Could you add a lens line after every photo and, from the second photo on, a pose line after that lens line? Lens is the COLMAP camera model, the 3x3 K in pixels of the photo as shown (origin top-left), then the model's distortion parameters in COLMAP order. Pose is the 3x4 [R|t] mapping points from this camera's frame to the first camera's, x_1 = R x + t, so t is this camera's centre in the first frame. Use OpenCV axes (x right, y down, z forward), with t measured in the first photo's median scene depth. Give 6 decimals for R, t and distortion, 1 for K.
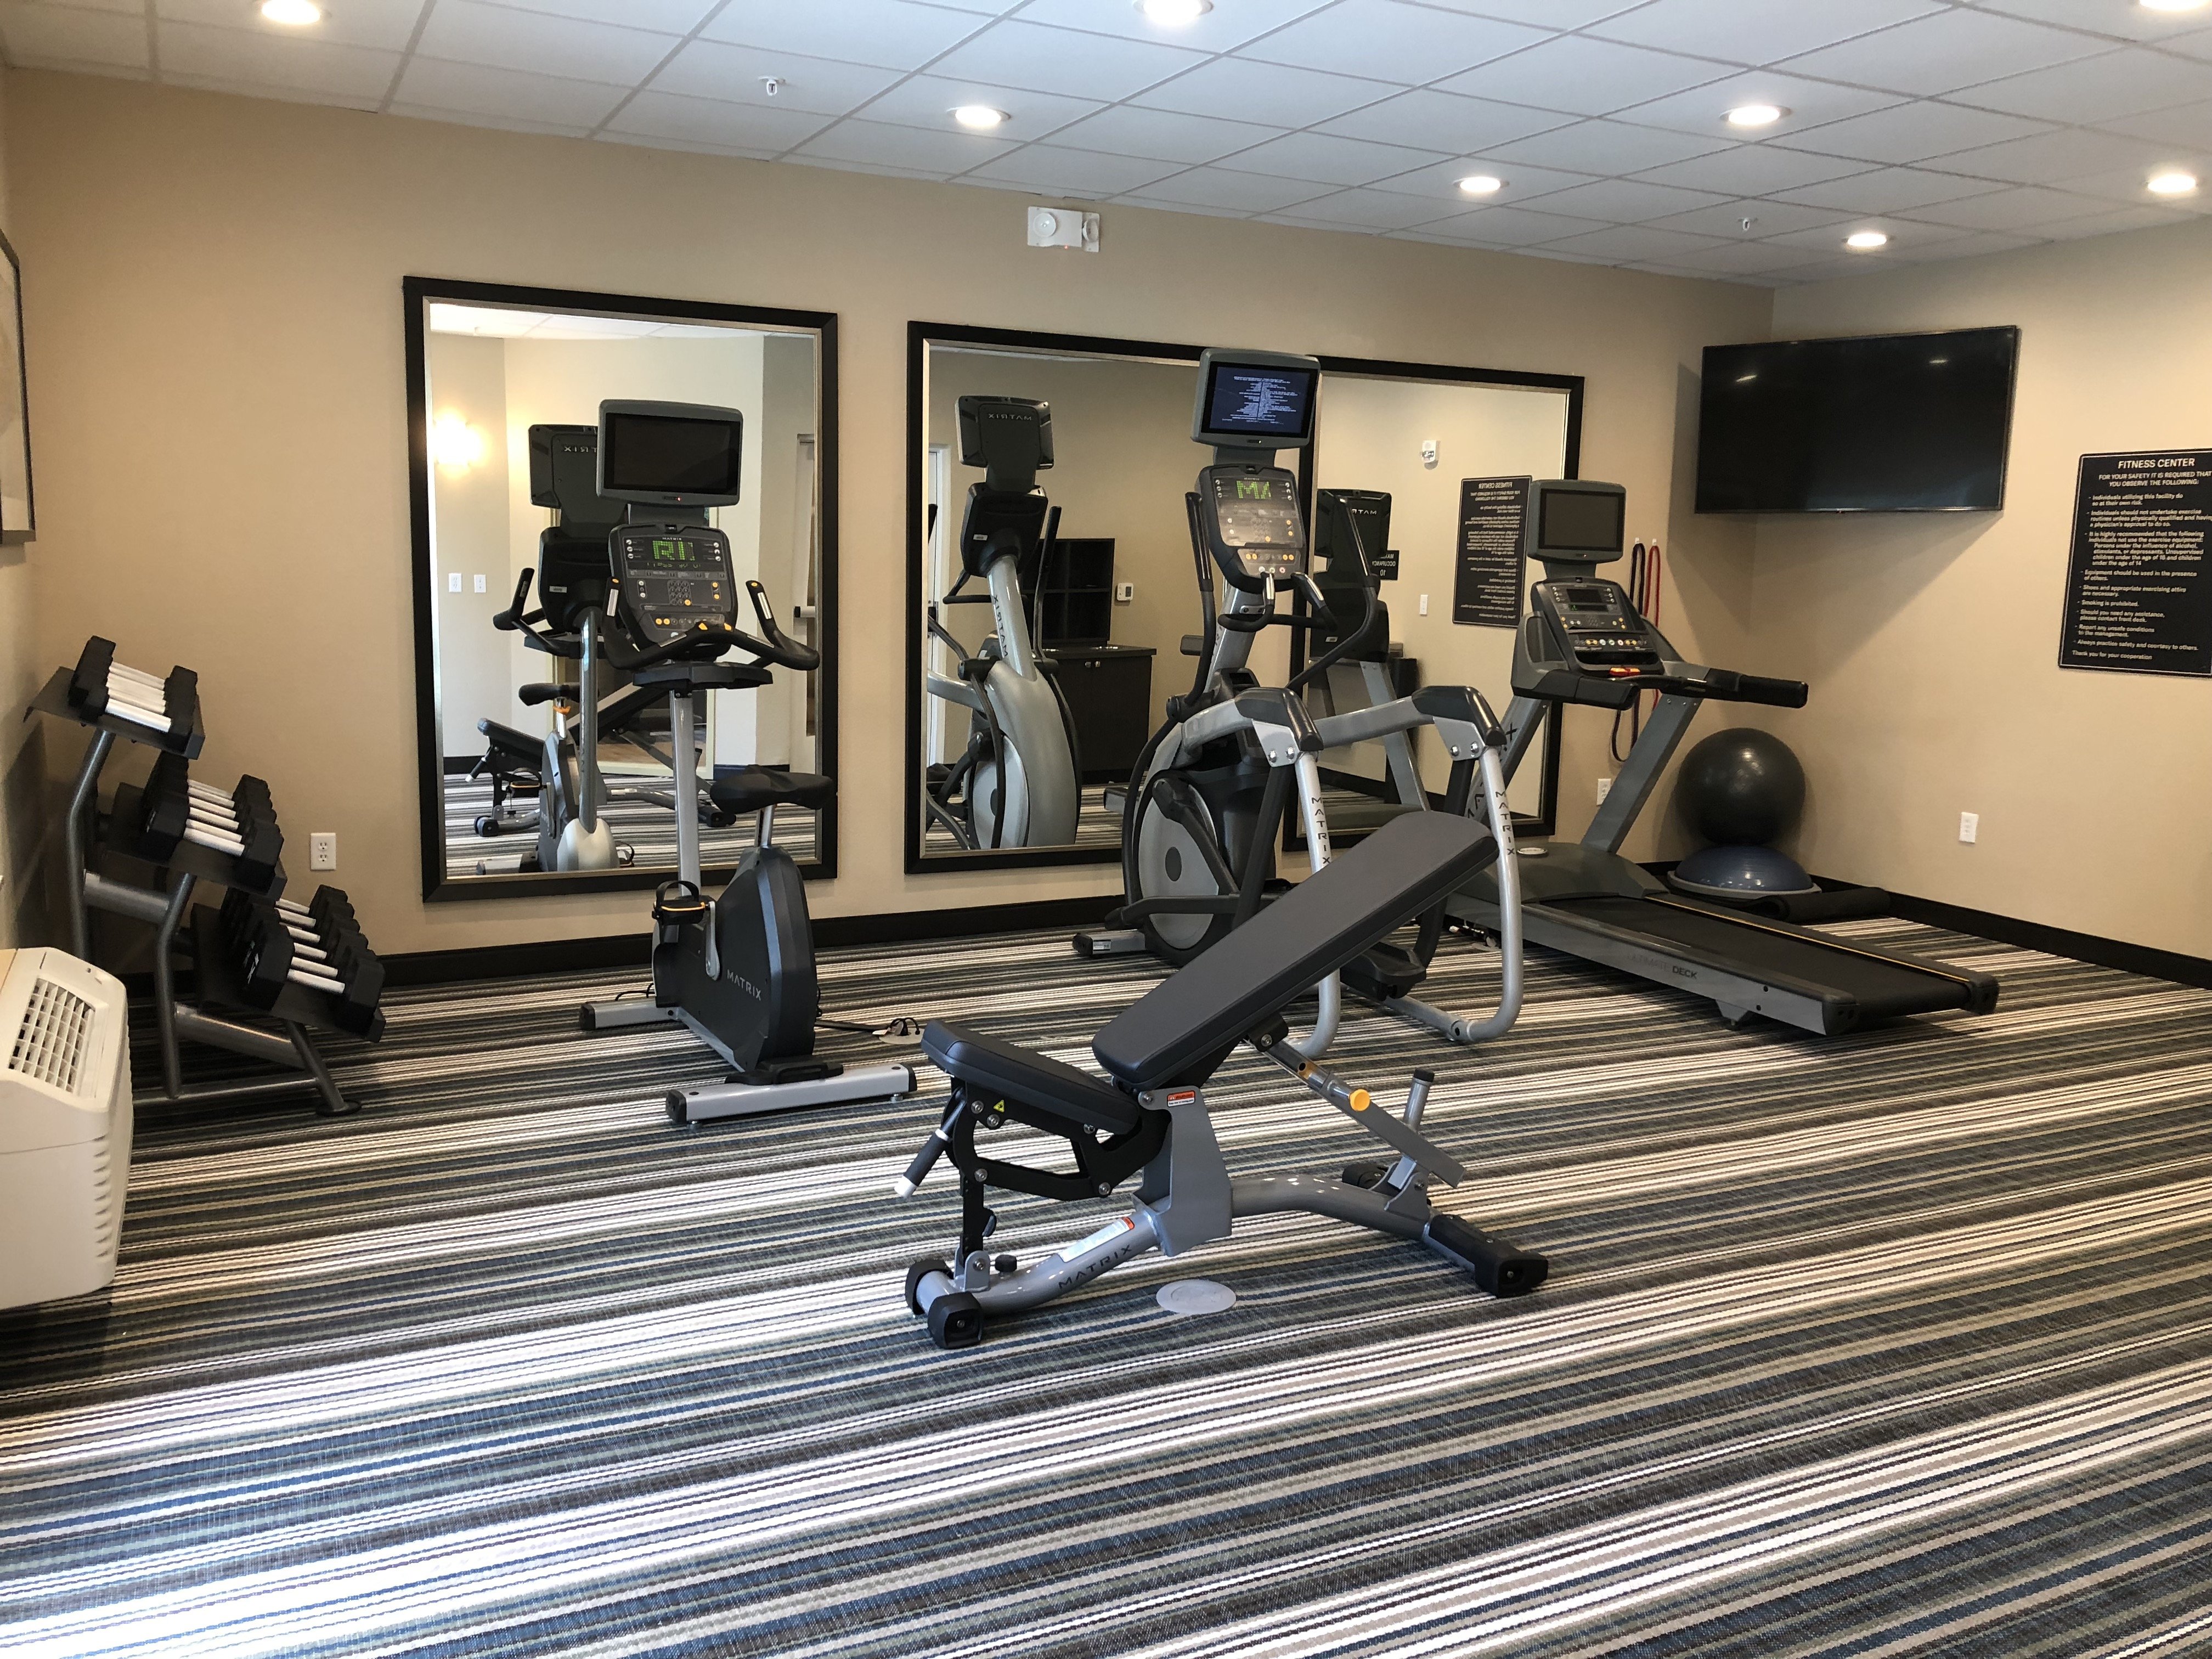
lens RADIAL K [[1843.6, 0, 1116.5], [0, 1843.6, 827.1], [0, 0, 1]] dist [0.039862, -0.012186]
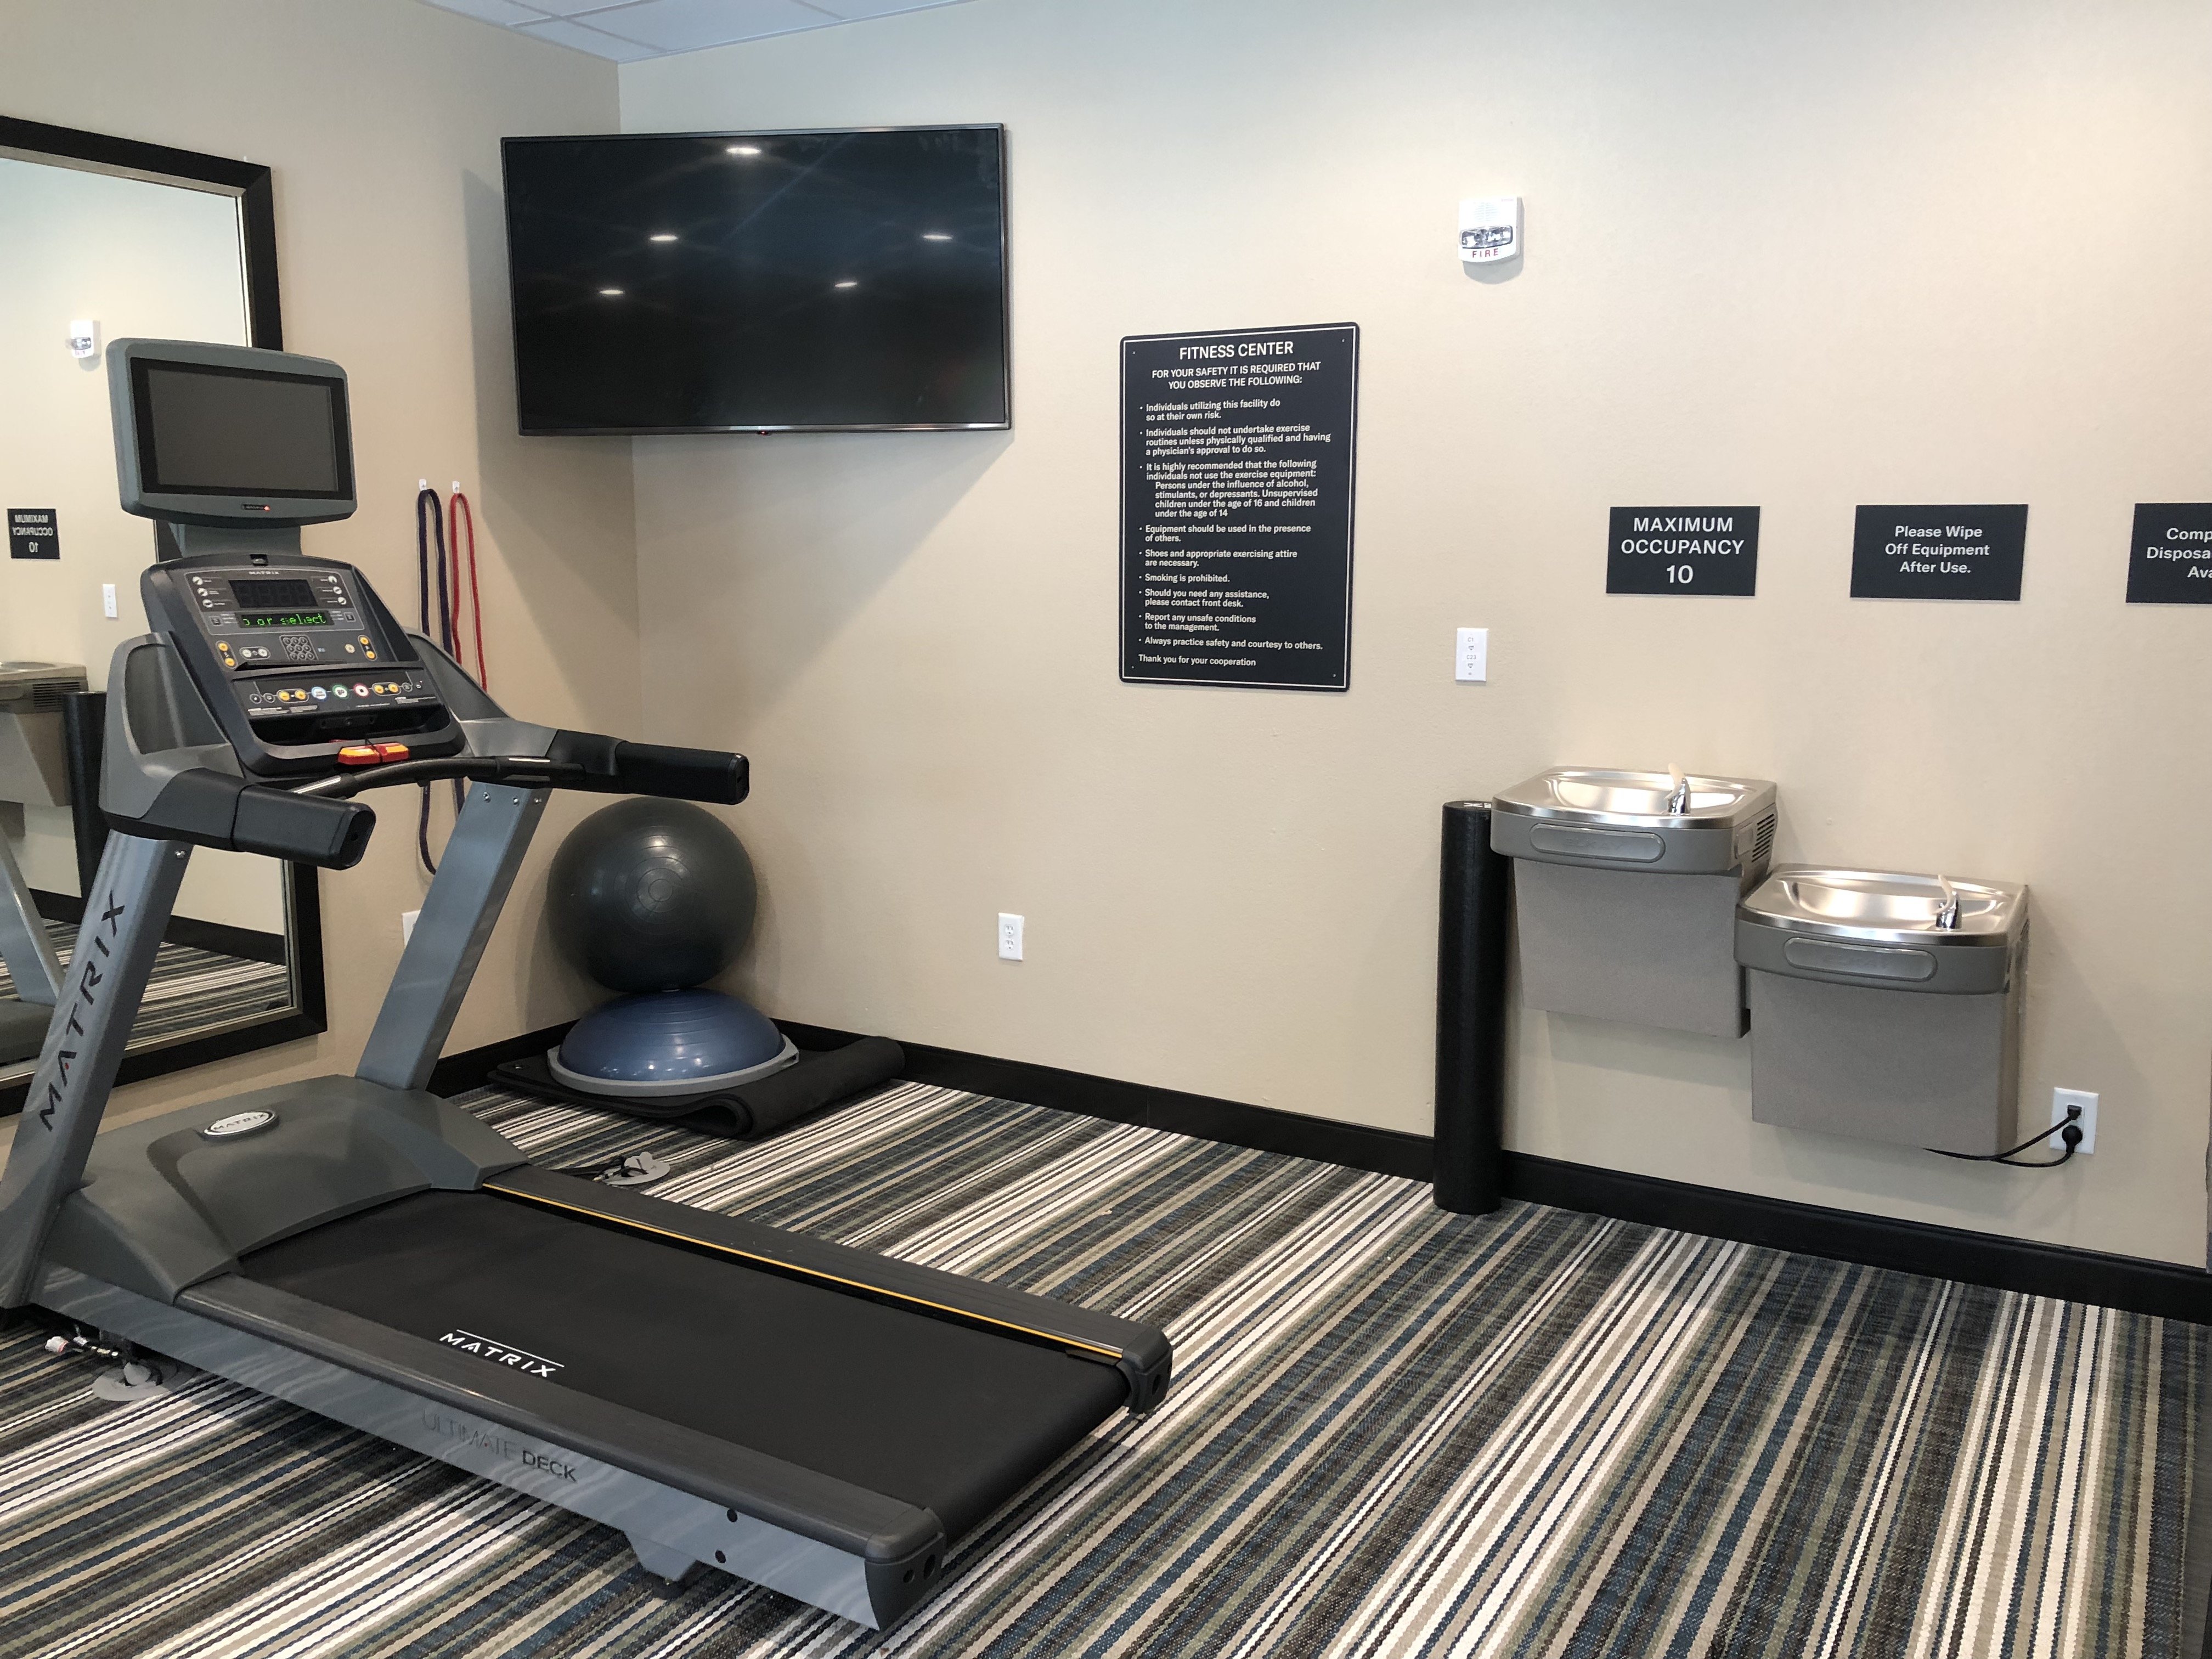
lens RADIAL K [[1843.6, 0, 1116.5], [0, 1843.6, 827.1], [0, 0, 1]] dist [0.039862, -0.012186]
pose [[0.844758, -0.104453, 0.524855, 0.179662], [0.095386, 0.994450, 0.044384, -0.066601], [-0.526578, 0.012570, 0.850034, 0.486864]]
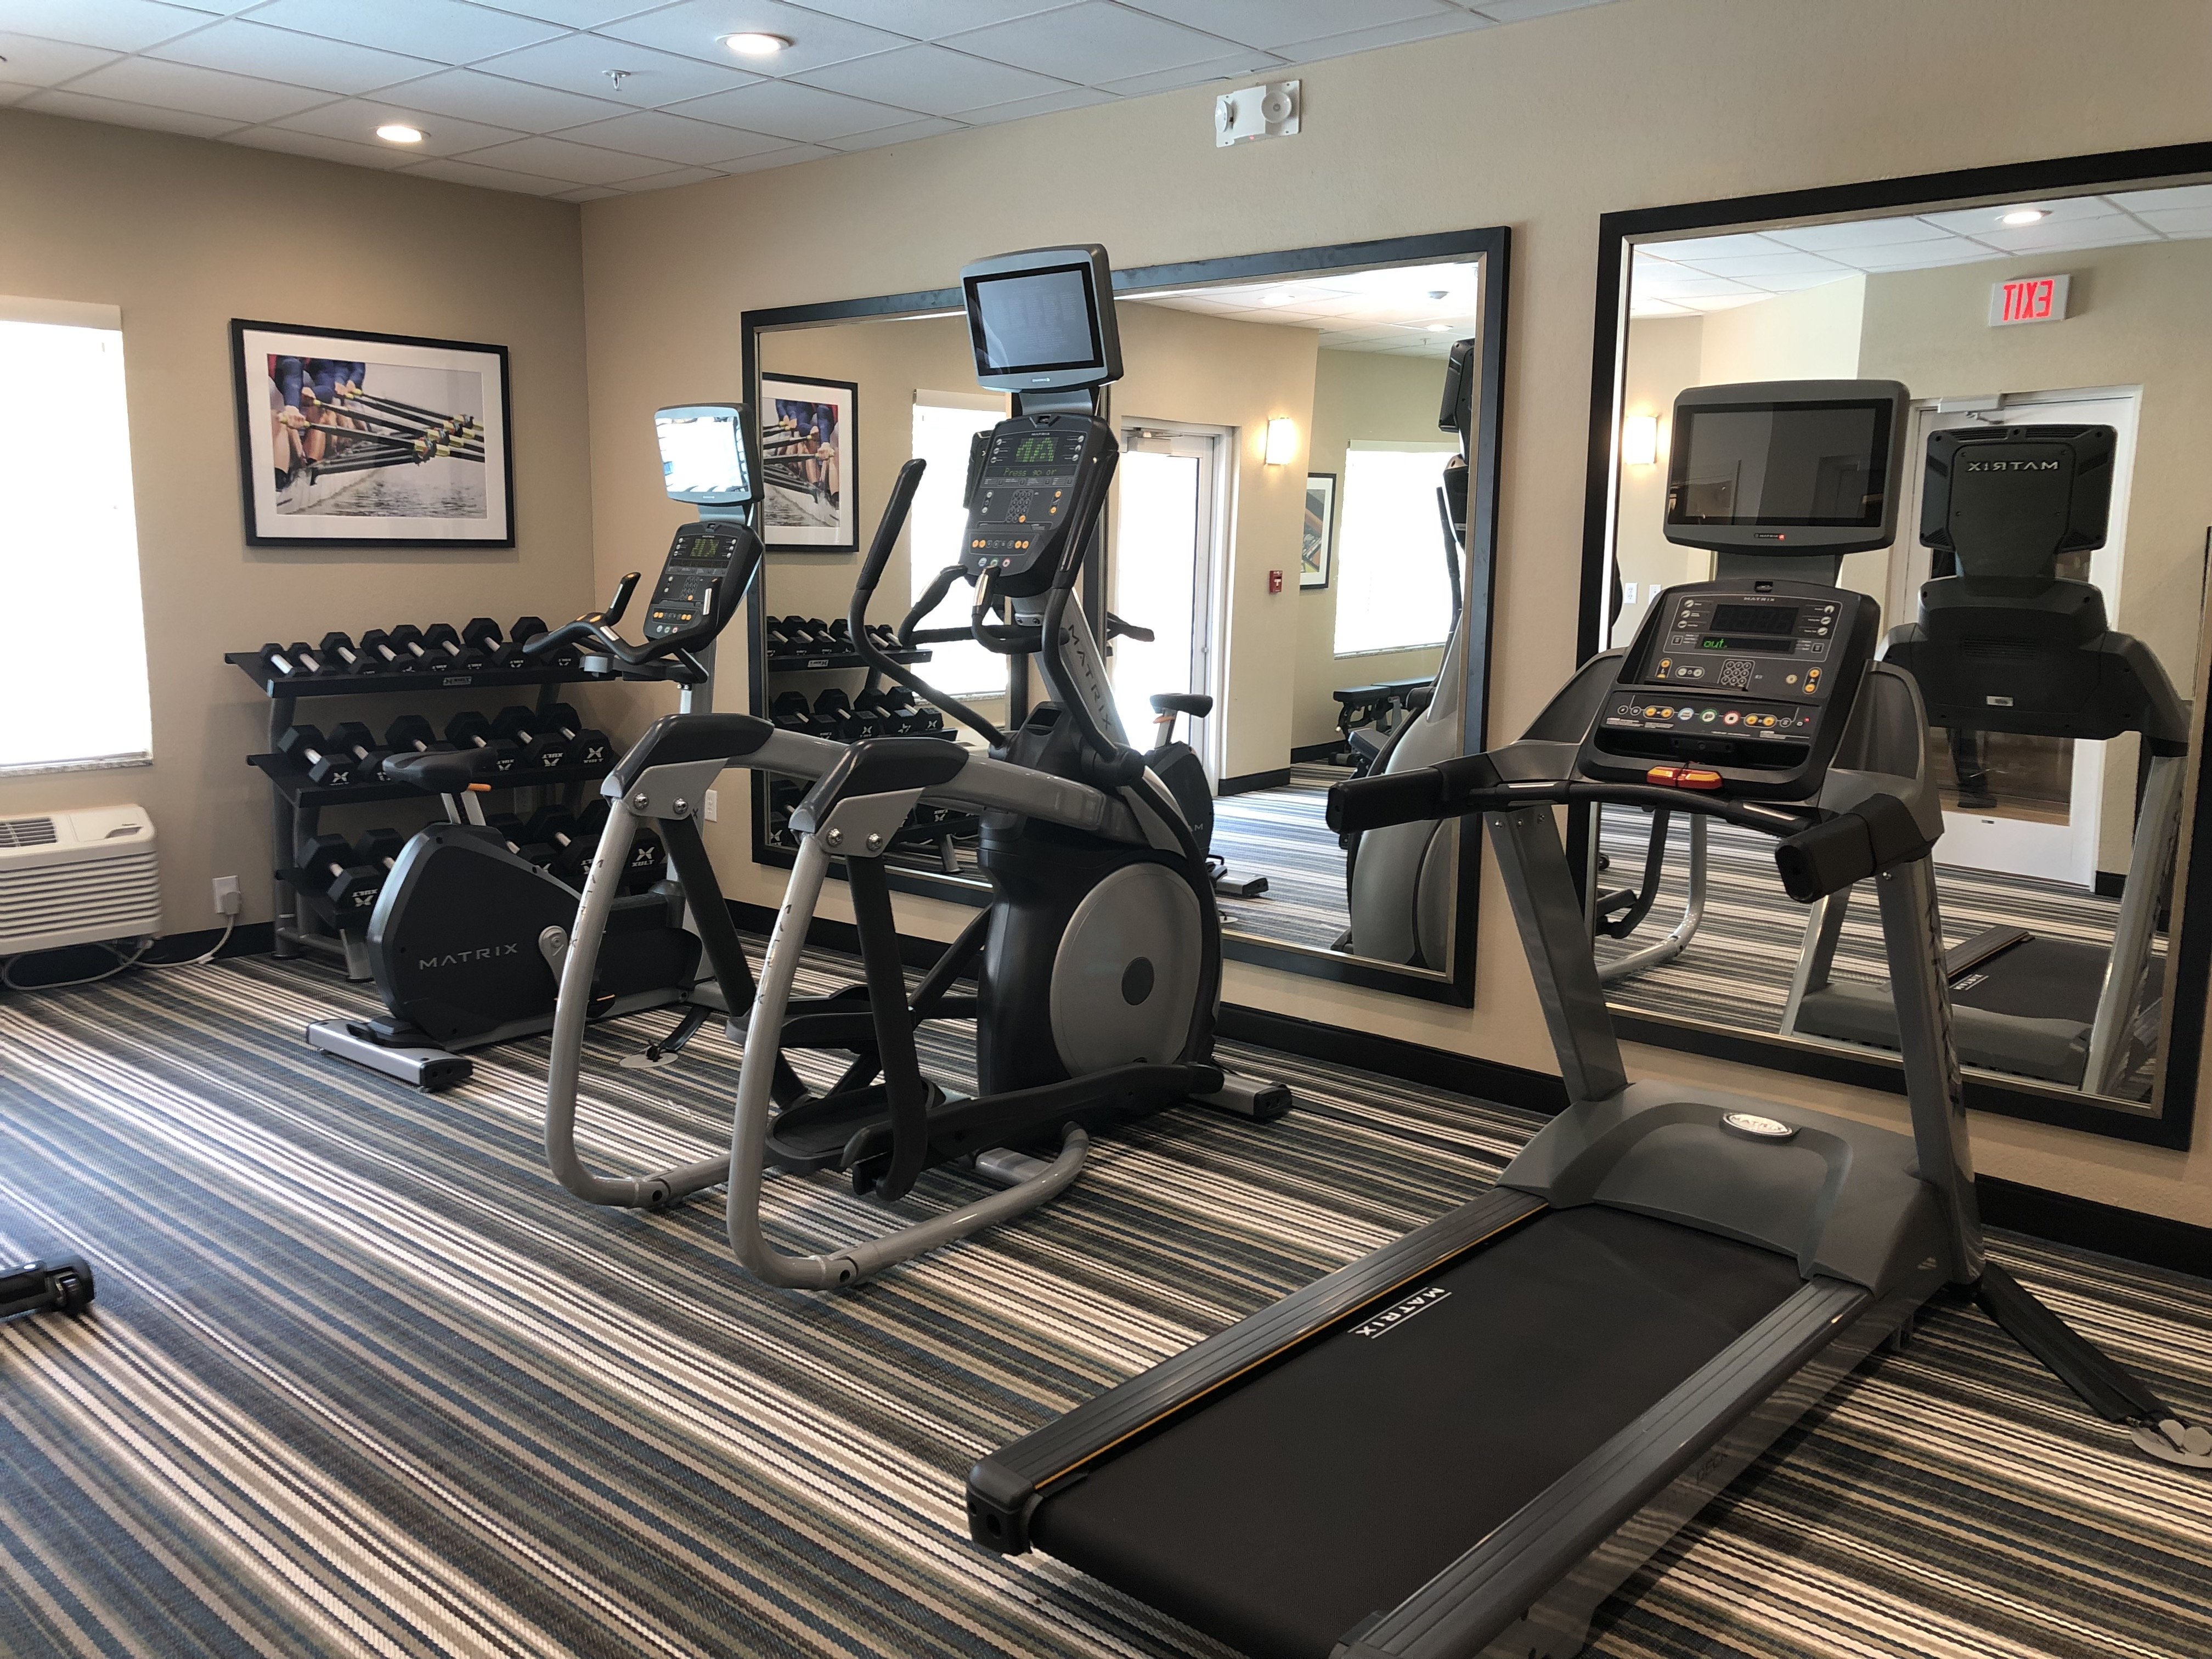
lens RADIAL K [[1754.0, 0, 1109.6], [0, 1754.0, 838.0], [0, 0, 1]] dist [0.083688, -0.000349]
pose [[0.366019, 0.147033, -0.918919, 0.615492], [-0.128179, 0.985994, 0.106709, -0.096004], [0.921738, 0.078729, 0.379739, 0.679703]]
